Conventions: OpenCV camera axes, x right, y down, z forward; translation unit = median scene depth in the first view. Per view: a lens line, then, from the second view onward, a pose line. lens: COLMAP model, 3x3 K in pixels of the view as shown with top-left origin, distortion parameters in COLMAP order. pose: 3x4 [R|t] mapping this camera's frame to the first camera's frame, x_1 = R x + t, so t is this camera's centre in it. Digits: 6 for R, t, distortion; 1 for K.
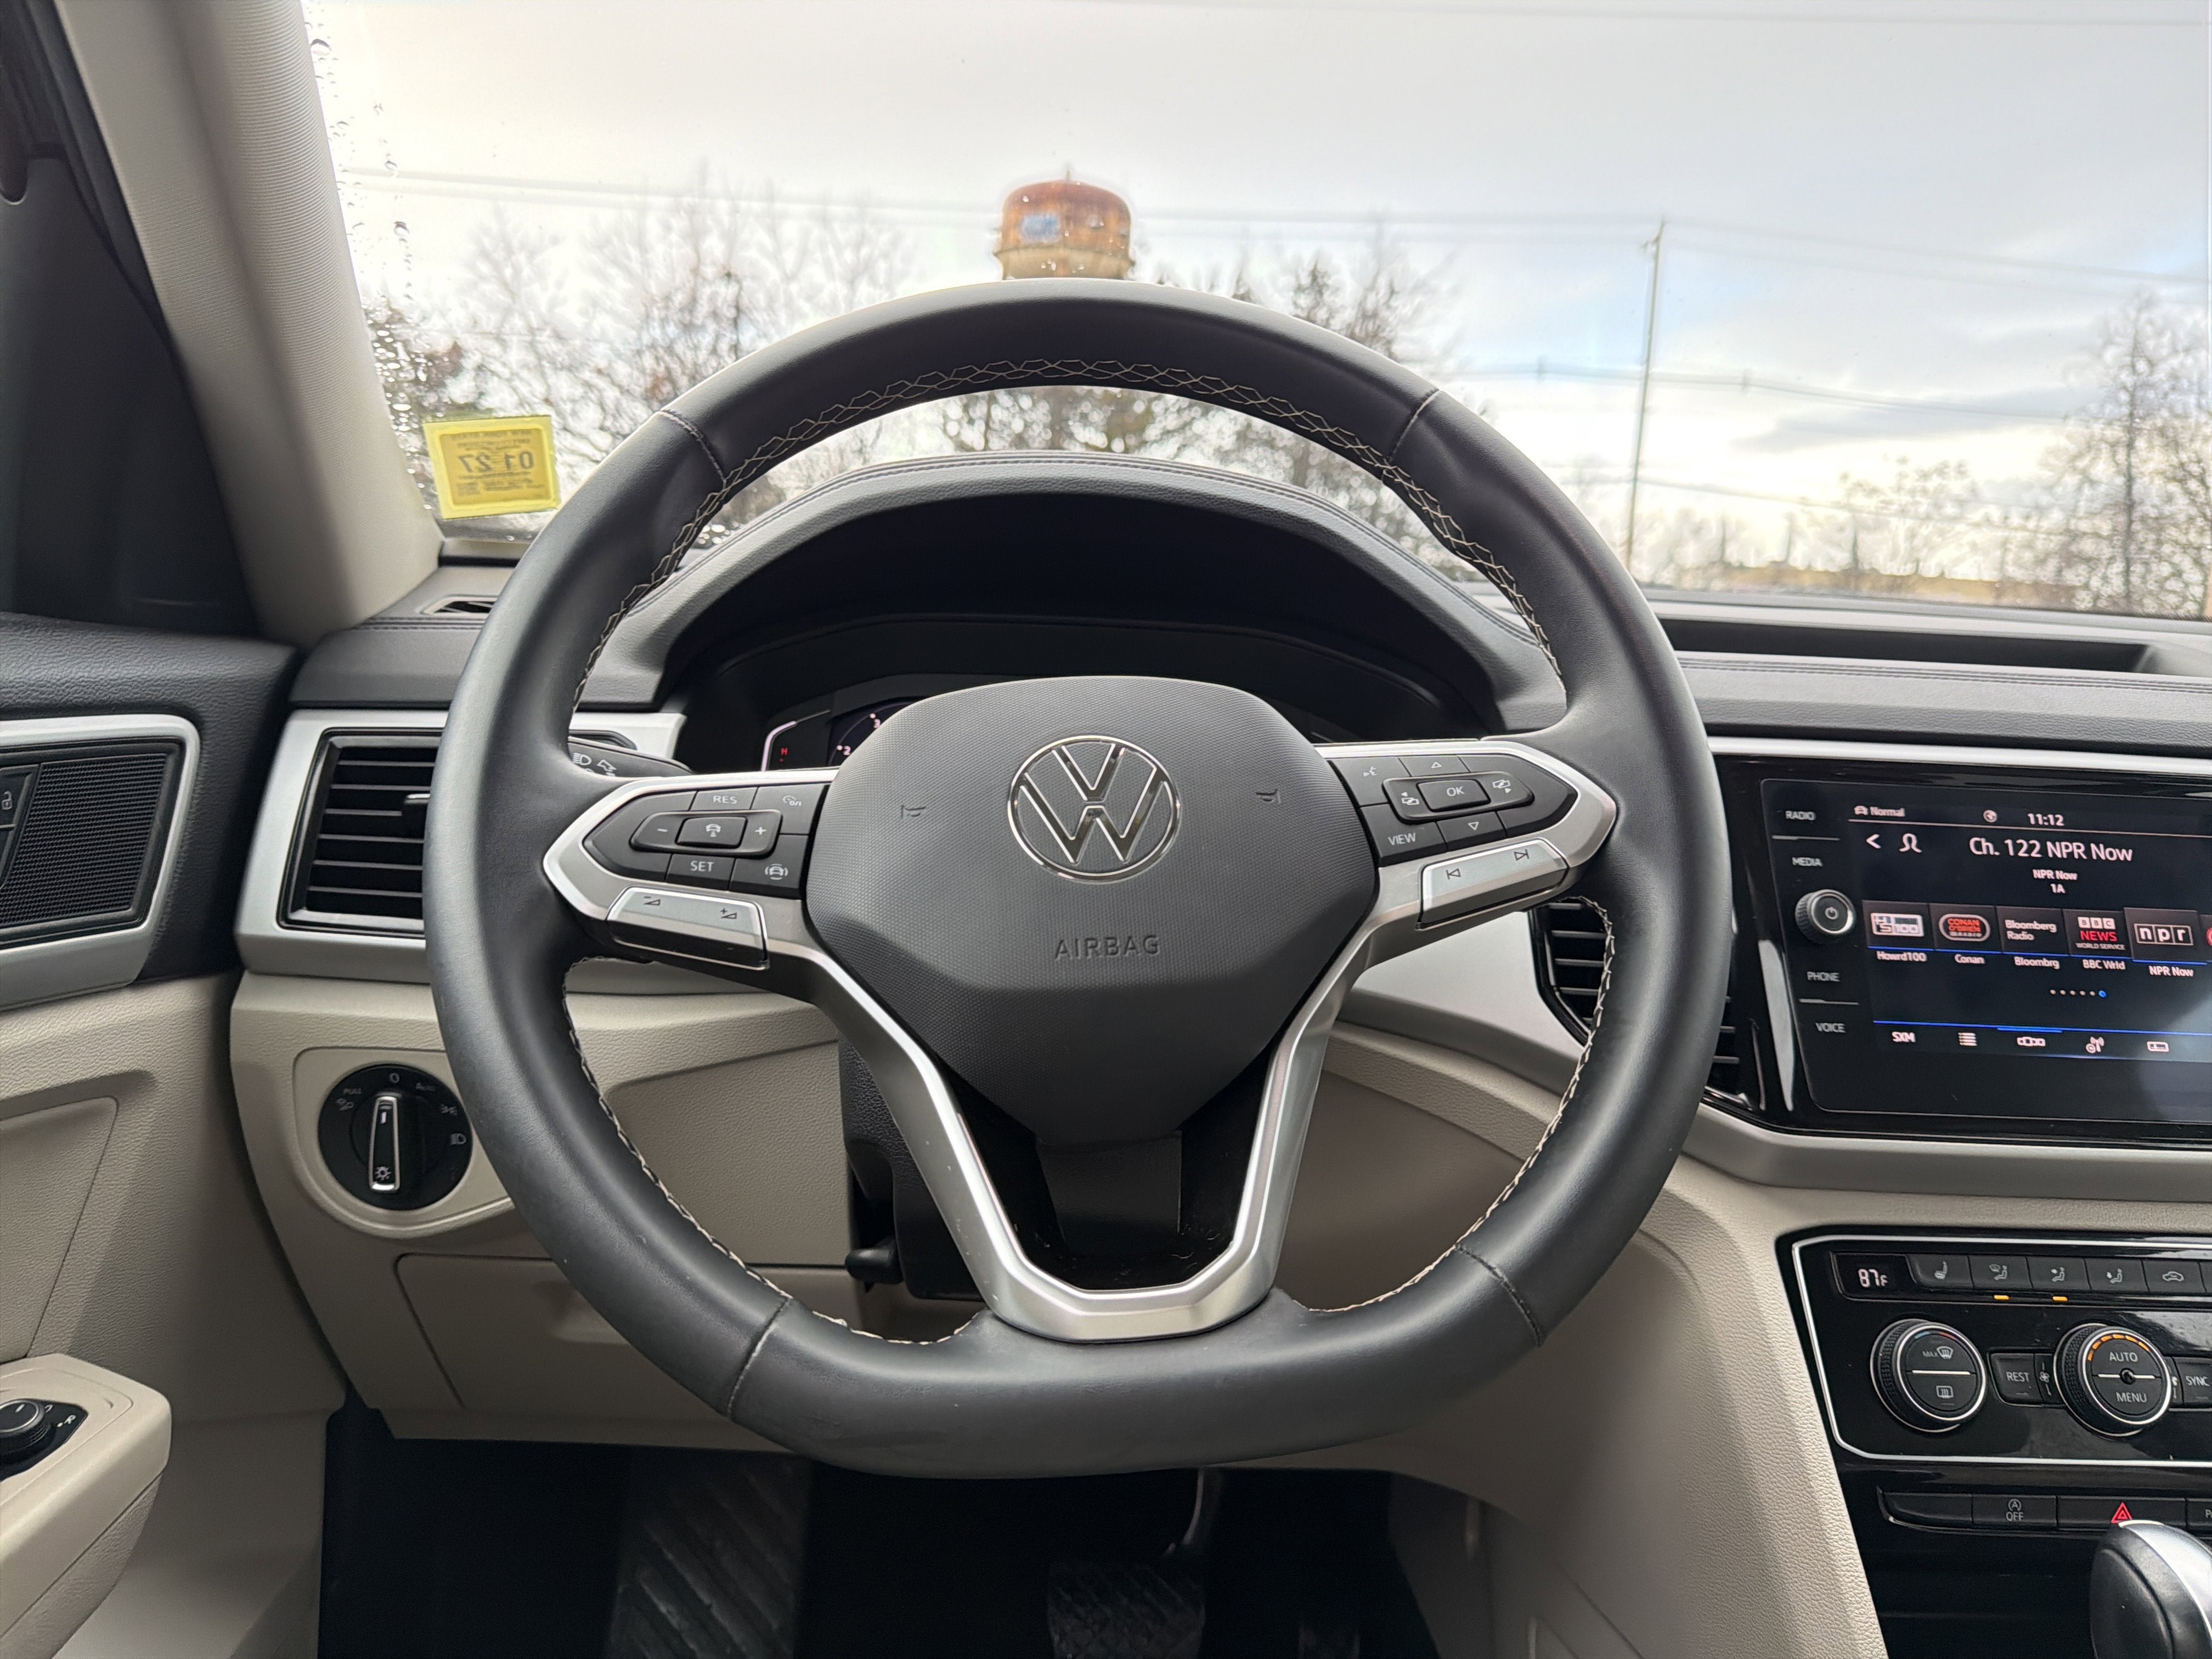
lens RADIAL K [[1582.5, 0, 1126.7], [0, 1582.5, 824.6], [0, 0, 1]] dist [0.024625, -0.023470]
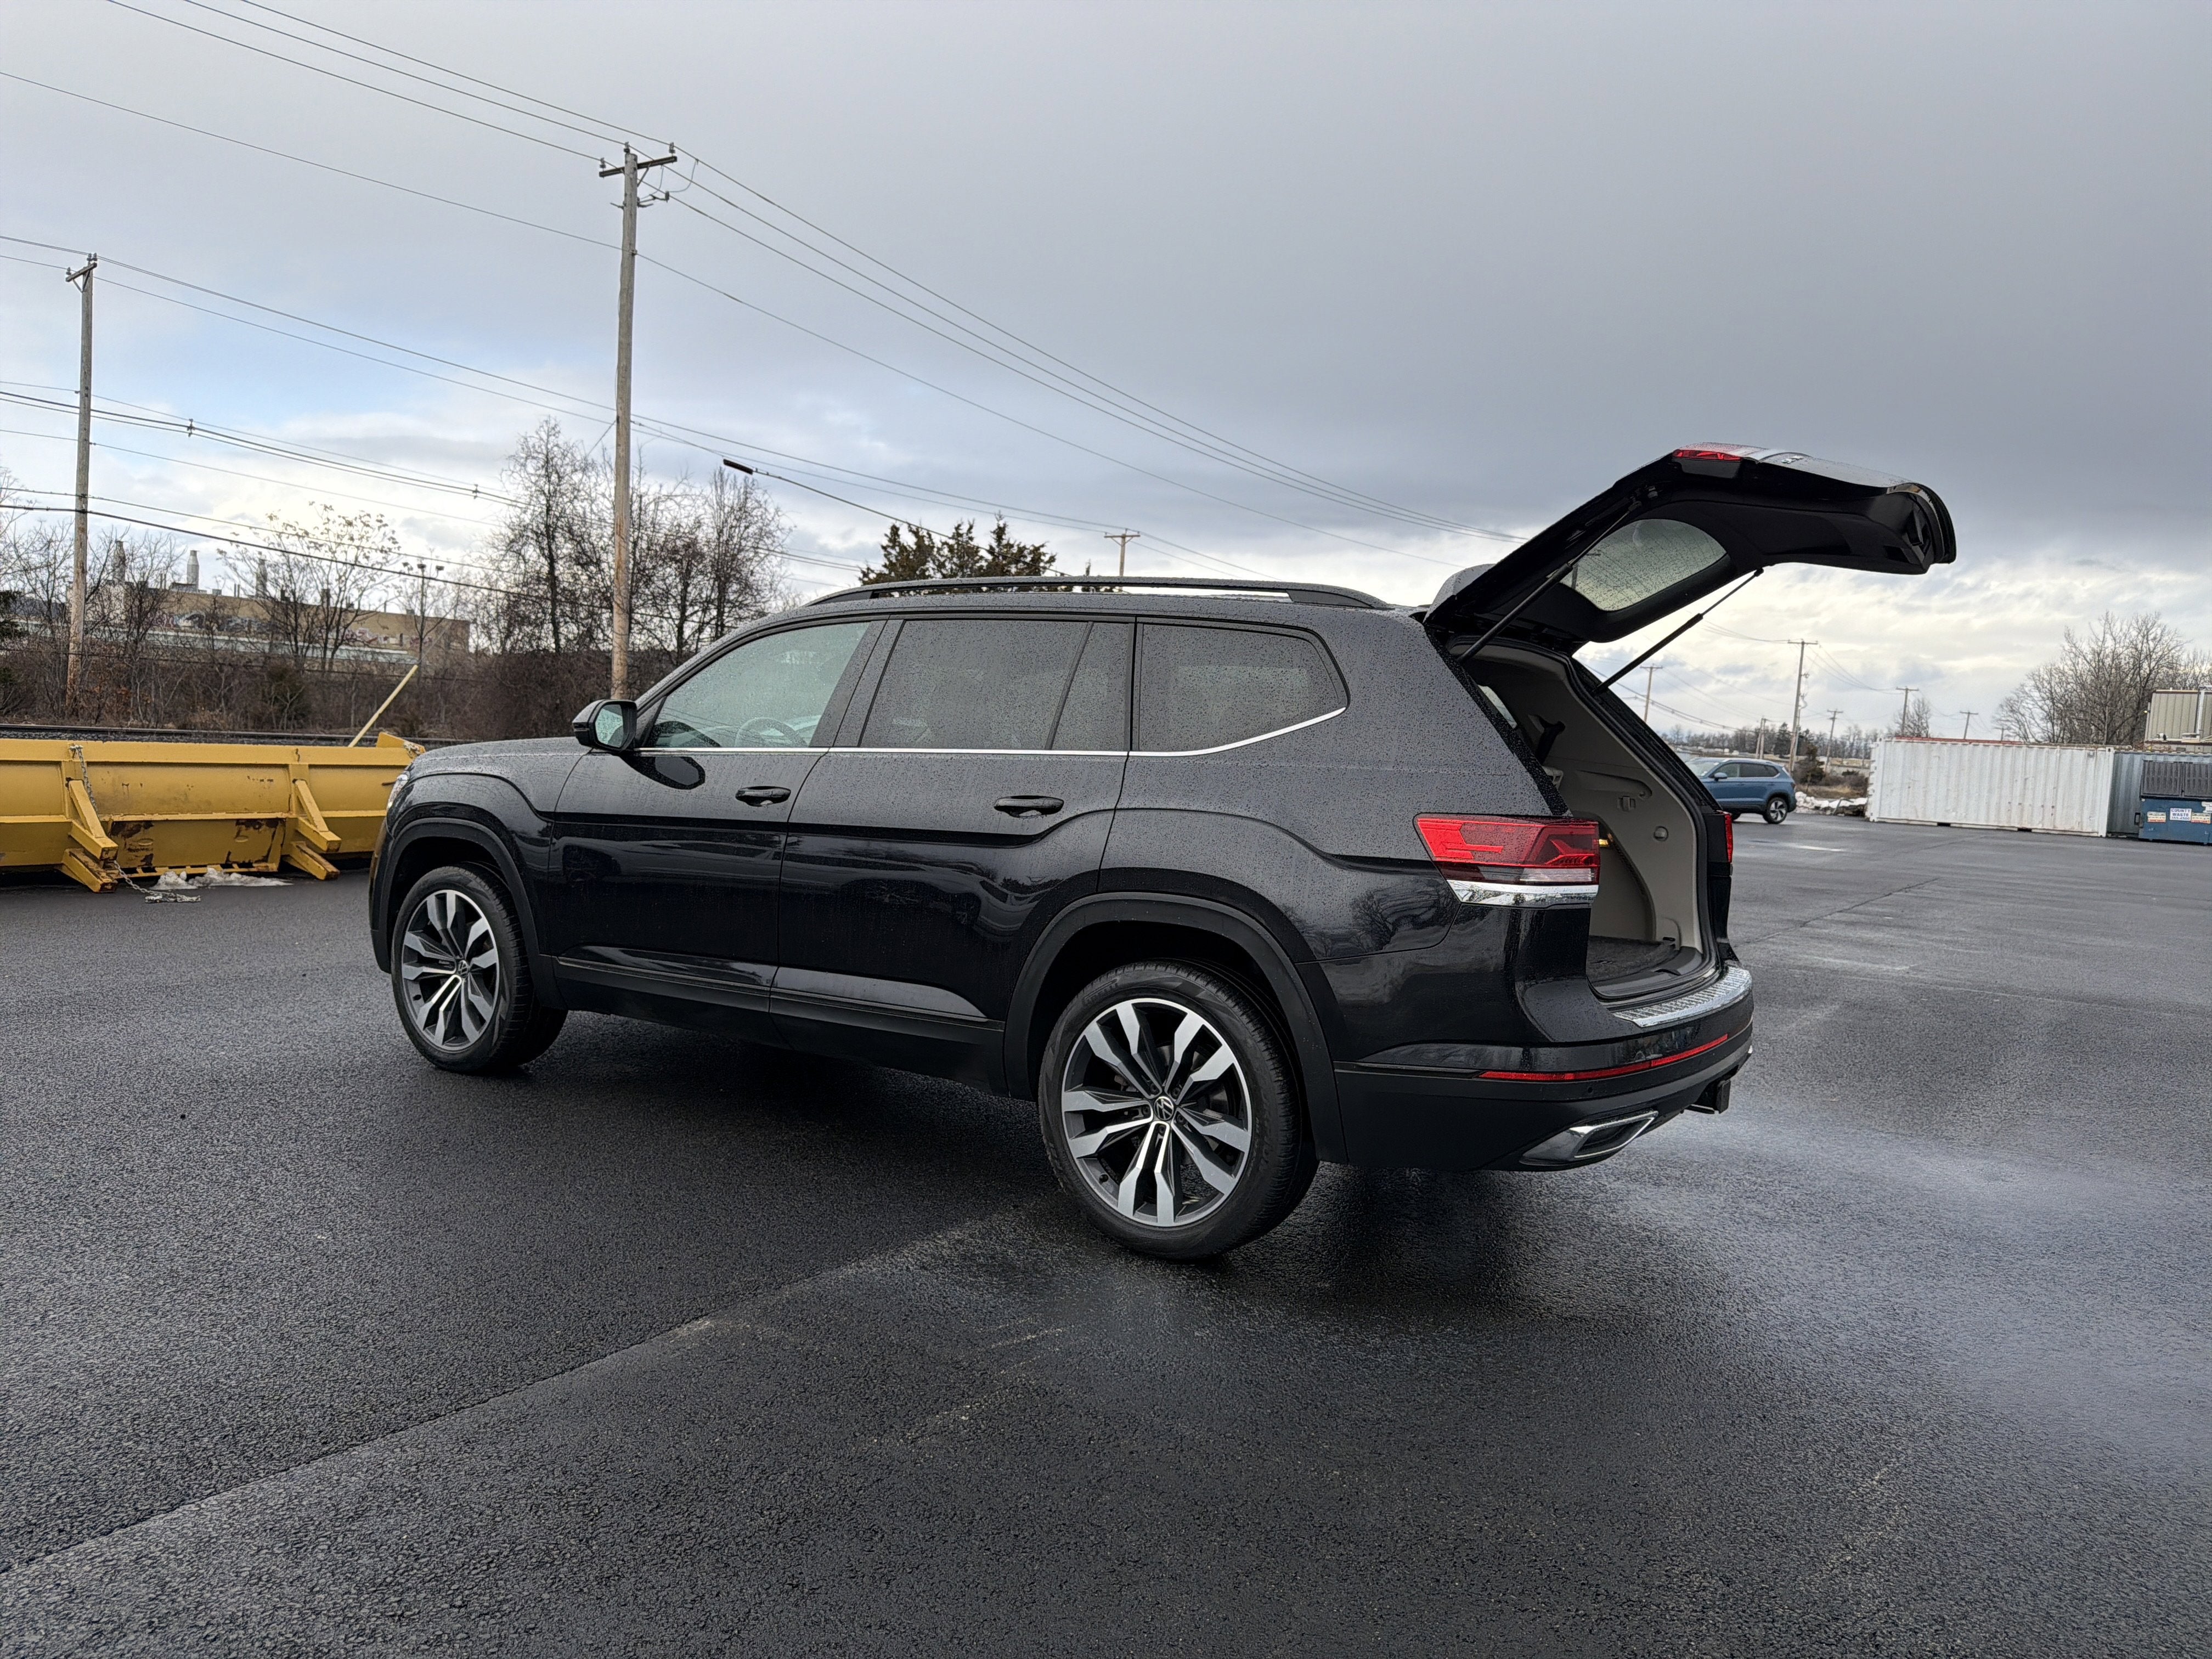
lens RADIAL K [[1582.5, 0, 1104.9], [0, 1582.5, 762.0], [0, 0, 1]] dist [0.024625, -0.023470]
pose [[0.605145, -0.033597, 0.795406, -0.136681], [0.077735, 0.996829, -0.017036, 0.005655], [-0.792311, 0.072140, 0.605838, -0.140166]]
